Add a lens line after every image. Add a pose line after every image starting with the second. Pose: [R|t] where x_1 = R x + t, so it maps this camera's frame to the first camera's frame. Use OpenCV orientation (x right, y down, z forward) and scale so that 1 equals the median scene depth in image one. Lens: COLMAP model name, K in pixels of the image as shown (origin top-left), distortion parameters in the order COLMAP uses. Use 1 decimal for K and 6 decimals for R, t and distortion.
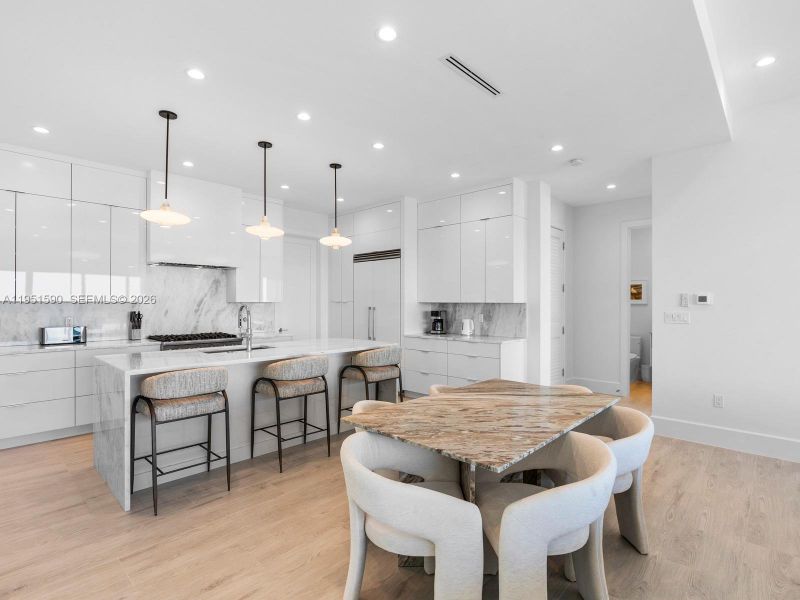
lens RADIAL K [[410.5, 0, 430.0], [0, 410.5, 304.1], [0, 0, 1]] dist [-0.005552, -0.000732]
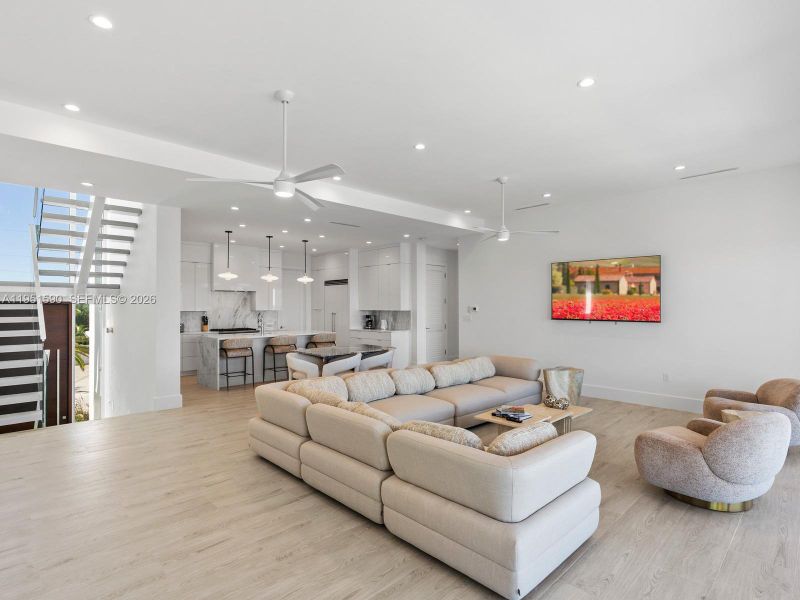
lens RADIAL K [[404.6, 0, 398.9], [0, 404.6, 306.4], [0, 0, 1]] dist [-0.006805, 0.002579]
pose [[0.995393, -0.005624, -0.095714, 0.336263], [0.004971, 0.999963, -0.007057, -0.008508], [0.095750, 0.006549, 0.995384, -0.737675]]
